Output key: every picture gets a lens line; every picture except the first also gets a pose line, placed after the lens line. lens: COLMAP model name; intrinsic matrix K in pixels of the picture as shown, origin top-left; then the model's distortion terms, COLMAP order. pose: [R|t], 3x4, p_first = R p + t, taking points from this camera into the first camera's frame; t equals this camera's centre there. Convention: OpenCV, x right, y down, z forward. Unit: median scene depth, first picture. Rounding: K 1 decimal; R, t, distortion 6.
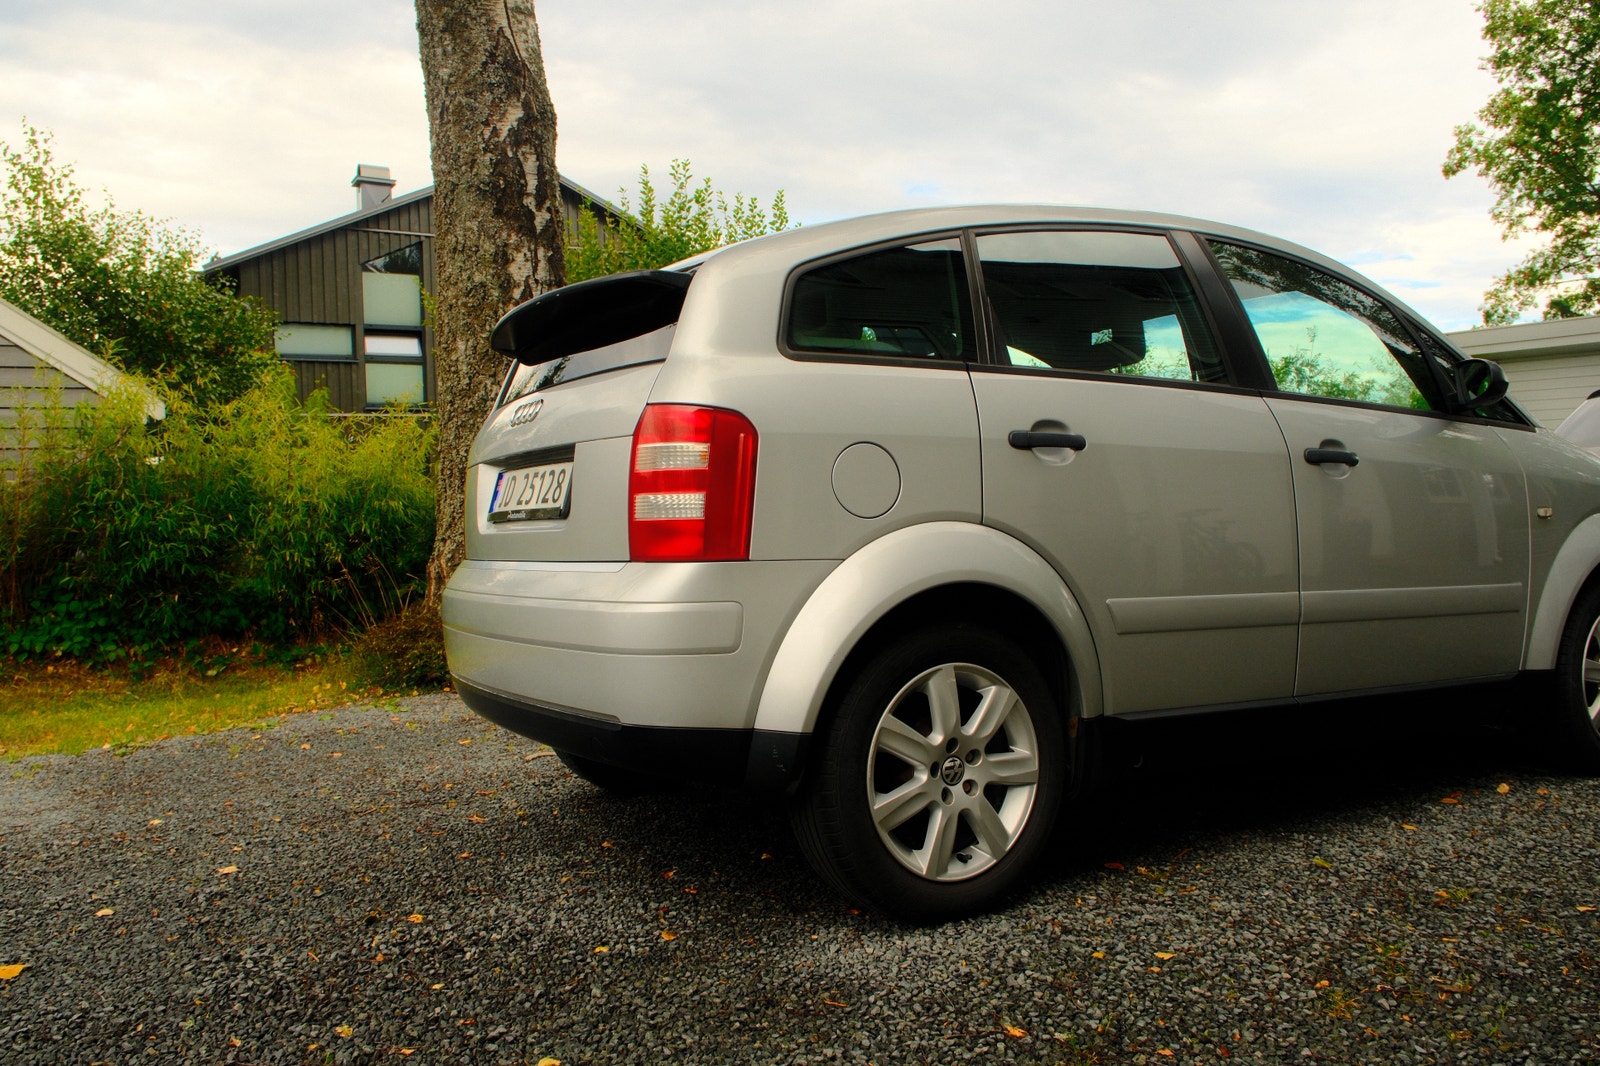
lens RADIAL K [[1239.2, 0, 801.9], [0, 1239.2, 535.2], [0, 0, 1]] dist [-0.004890, 0.008837]
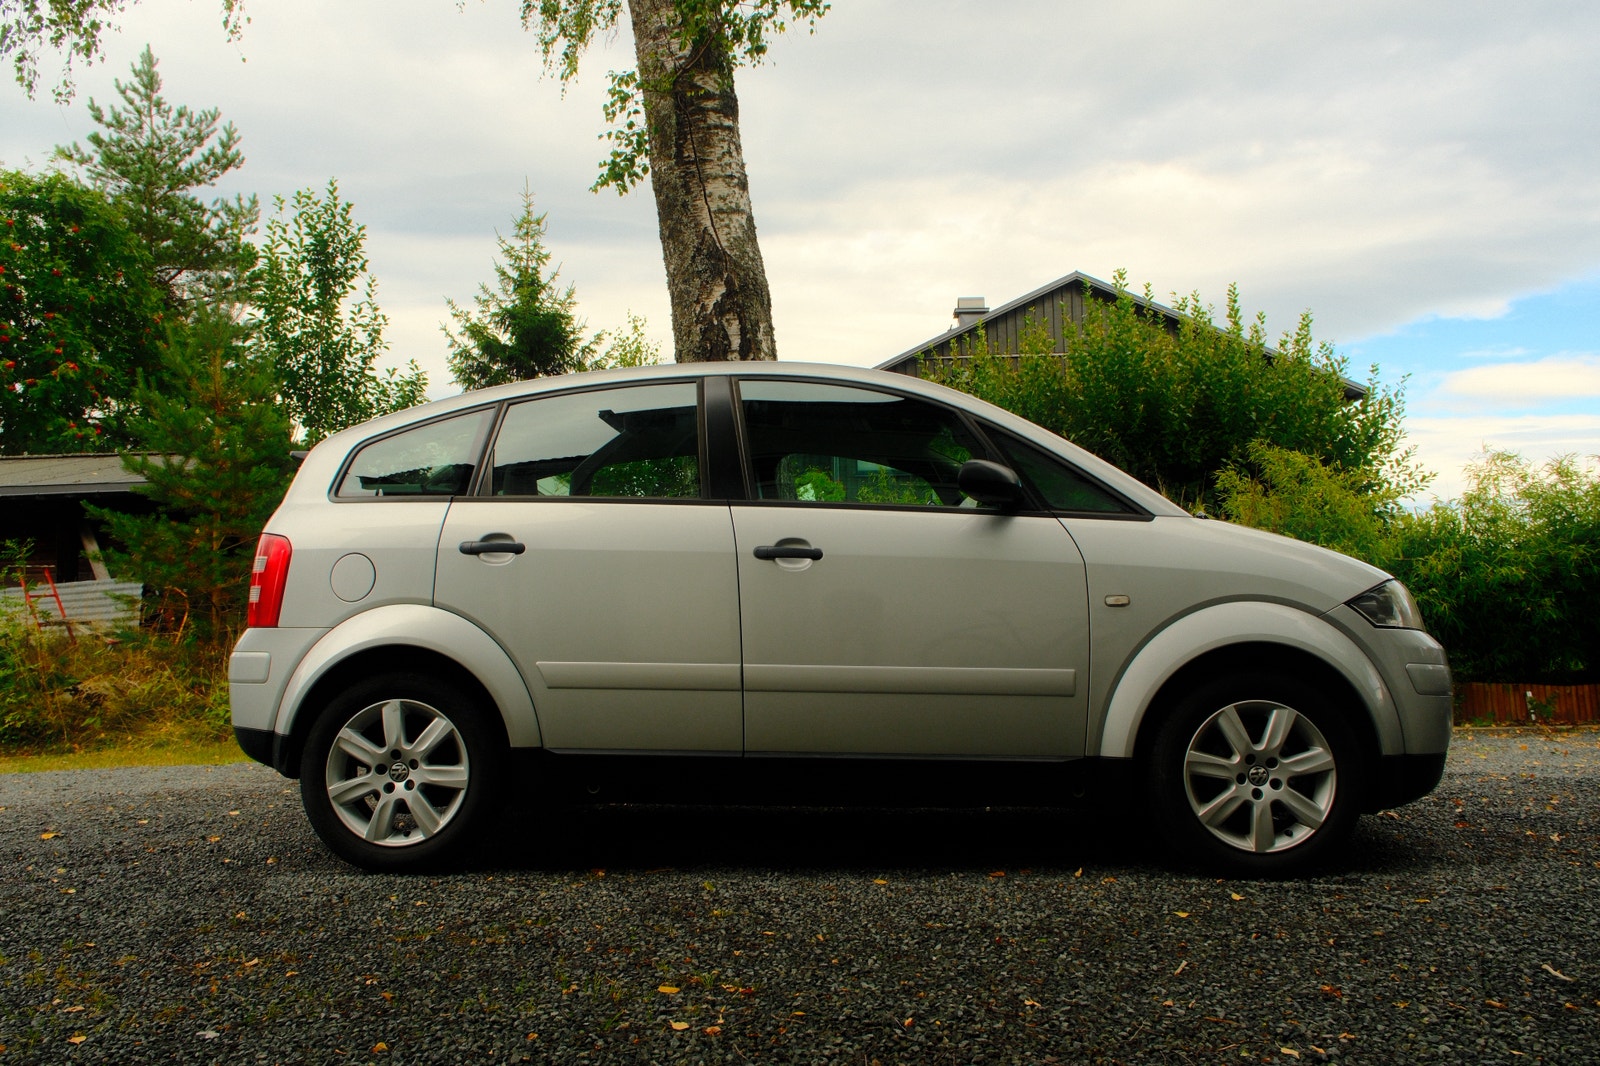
lens RADIAL K [[1239.2, 0, 805.0], [0, 1239.2, 536.4], [0, 0, 1]] dist [-0.004890, 0.008837]
pose [[0.840474, -0.027447, -0.541157, 0.524868], [-0.015143, 0.997136, -0.074093, 0.004251], [0.541641, 0.070468, 0.837651, -0.000604]]
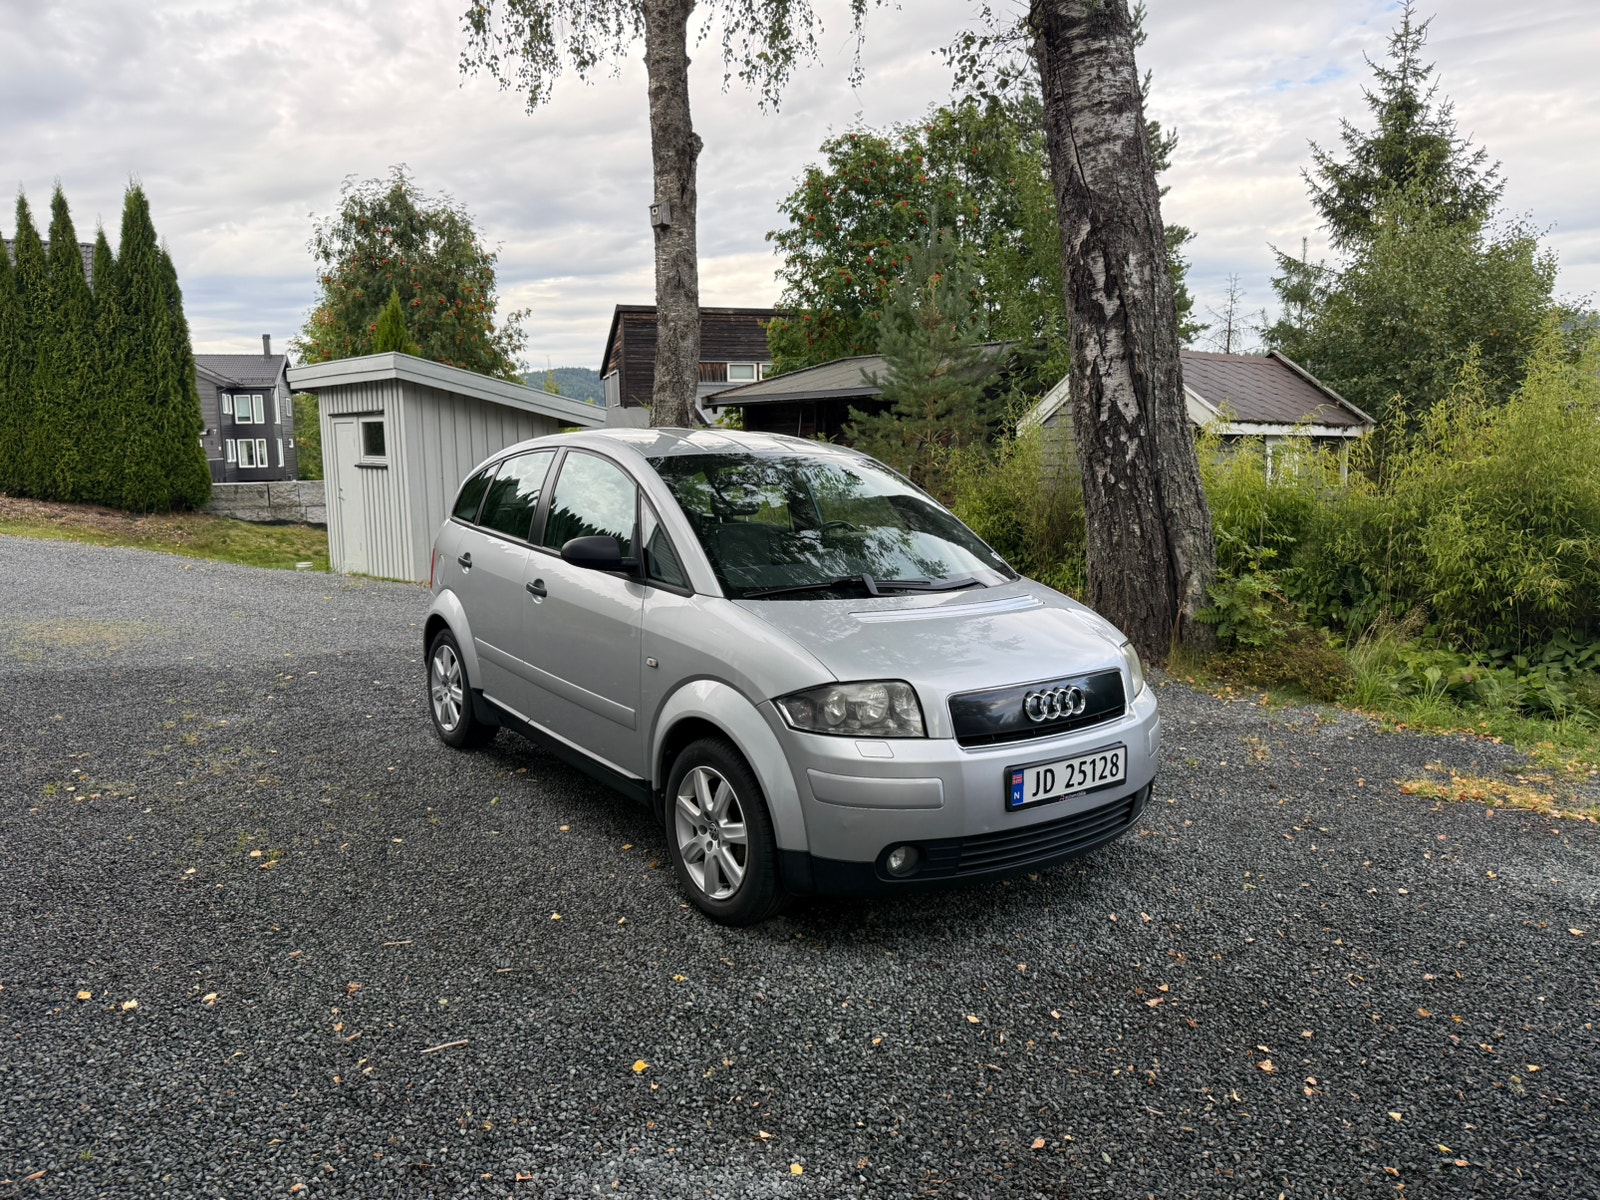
lens RADIAL K [[1127.8, 0, 798.5], [0, 1127.8, 609.9], [0, 0, 1]] dist [0.034910, -0.038331]
pose [[0.115735, 0.173403, -0.978027, 0.952545], [-0.019387, 0.984850, 0.172319, -0.148579], [0.993091, -0.000982, 0.117344, 0.567308]]
